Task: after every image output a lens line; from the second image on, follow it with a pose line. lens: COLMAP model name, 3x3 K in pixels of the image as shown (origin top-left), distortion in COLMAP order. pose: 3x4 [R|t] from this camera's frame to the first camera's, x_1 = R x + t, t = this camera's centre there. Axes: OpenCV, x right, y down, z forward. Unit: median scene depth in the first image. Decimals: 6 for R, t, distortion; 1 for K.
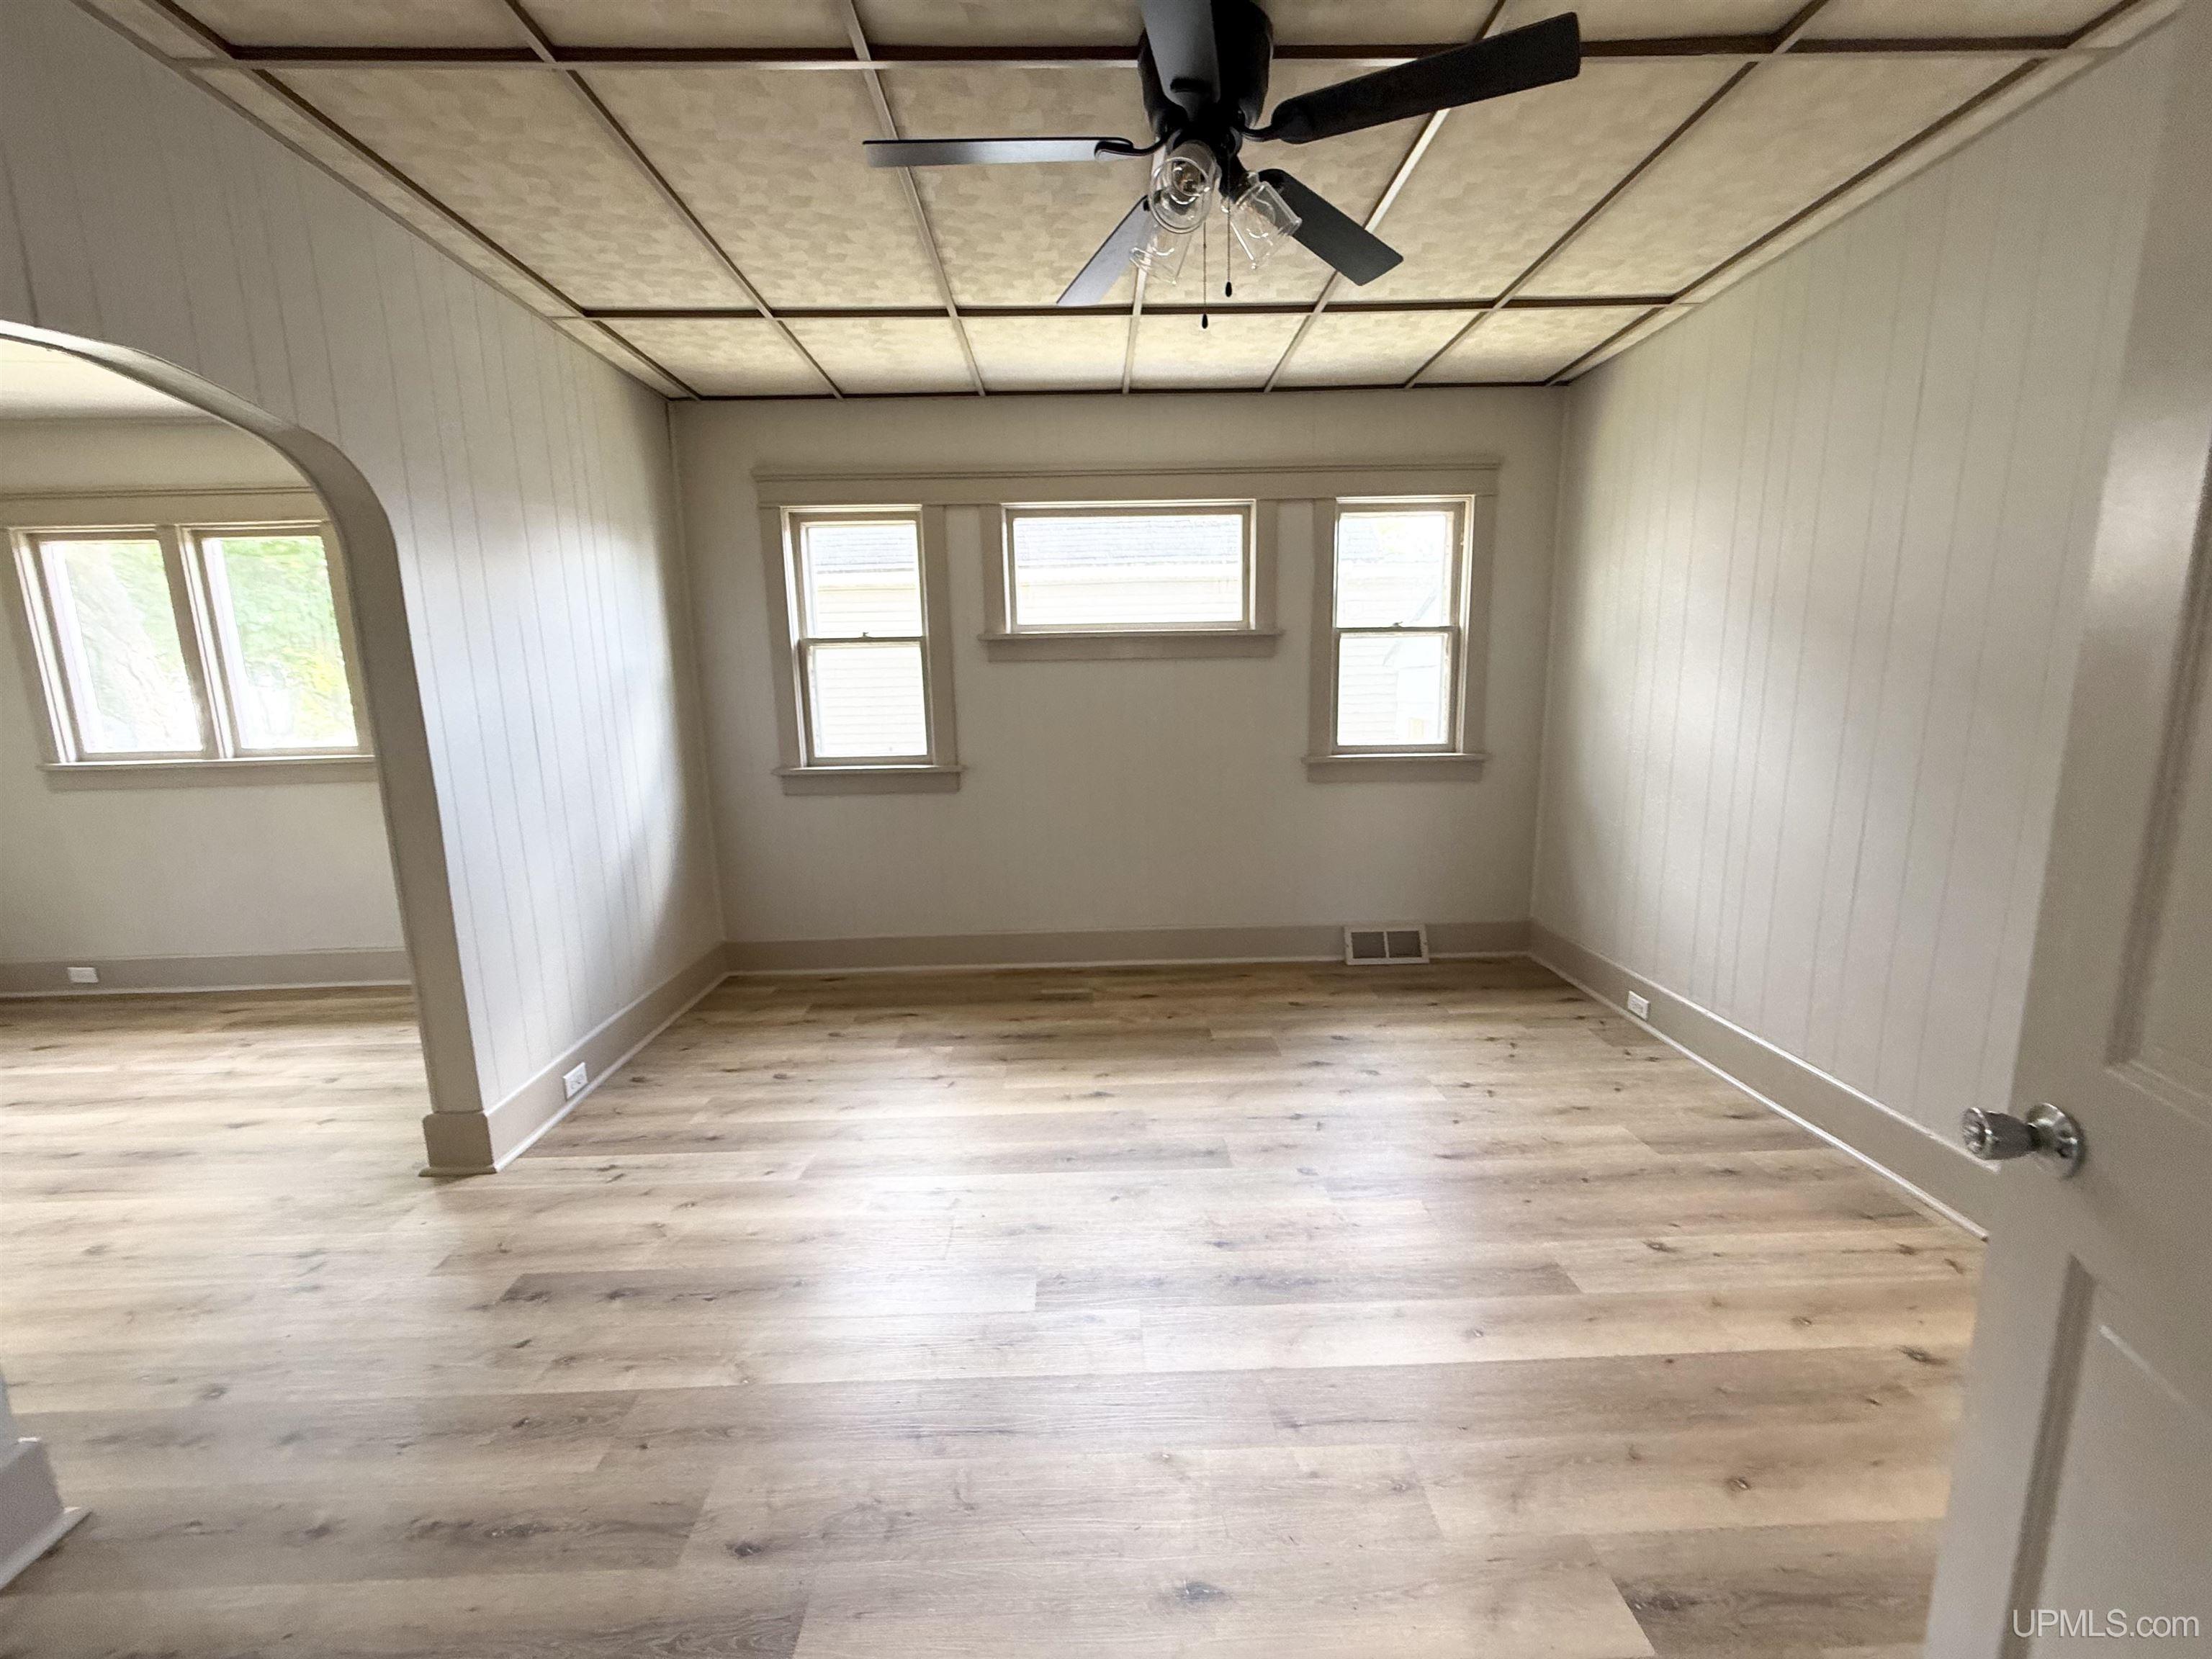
lens RADIAL K [[877.3, 0, 1106.1], [0, 877.3, 835.6], [0, 0, 1]] dist [-0.003420, 0.000267]
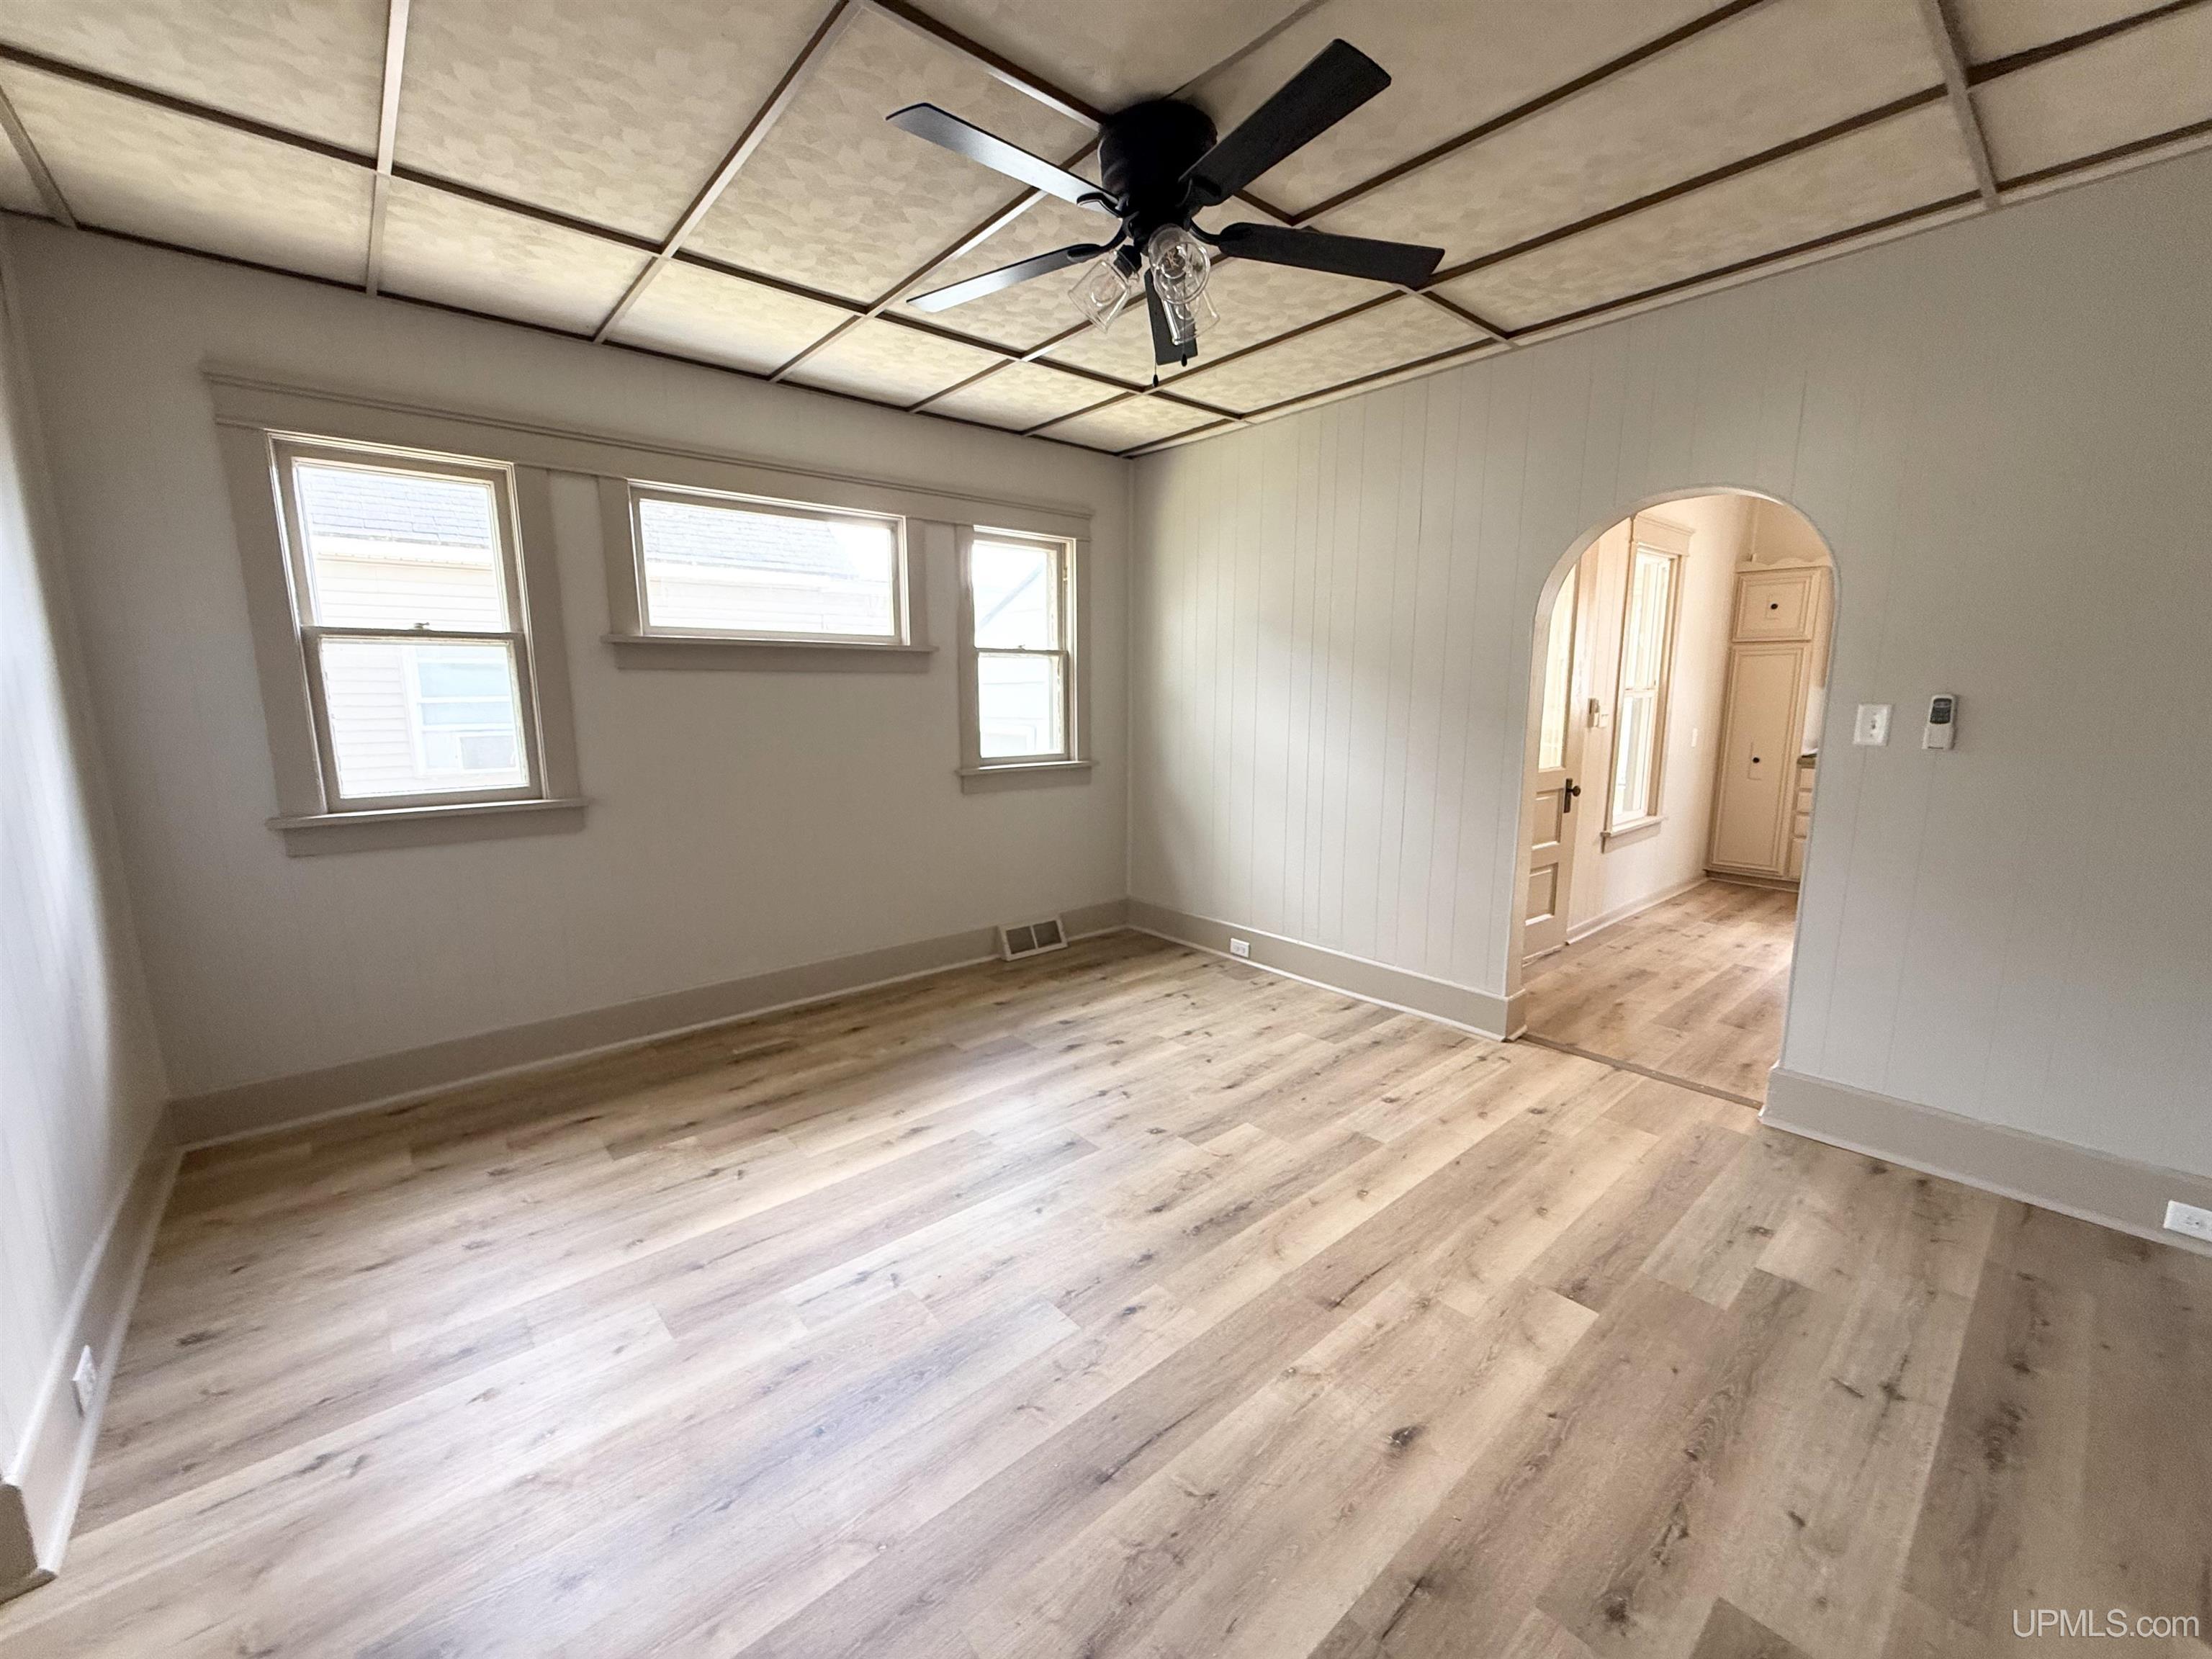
lens RADIAL K [[877.3, 0, 1106.1], [0, 877.3, 835.6], [0, 0, 1]] dist [-0.003420, 0.000267]
pose [[0.772538, -0.088191, 0.628815, -0.332954], [0.097008, 0.995075, 0.020378, -0.017760], [-0.627515, 0.045257, 0.777288, 0.094146]]
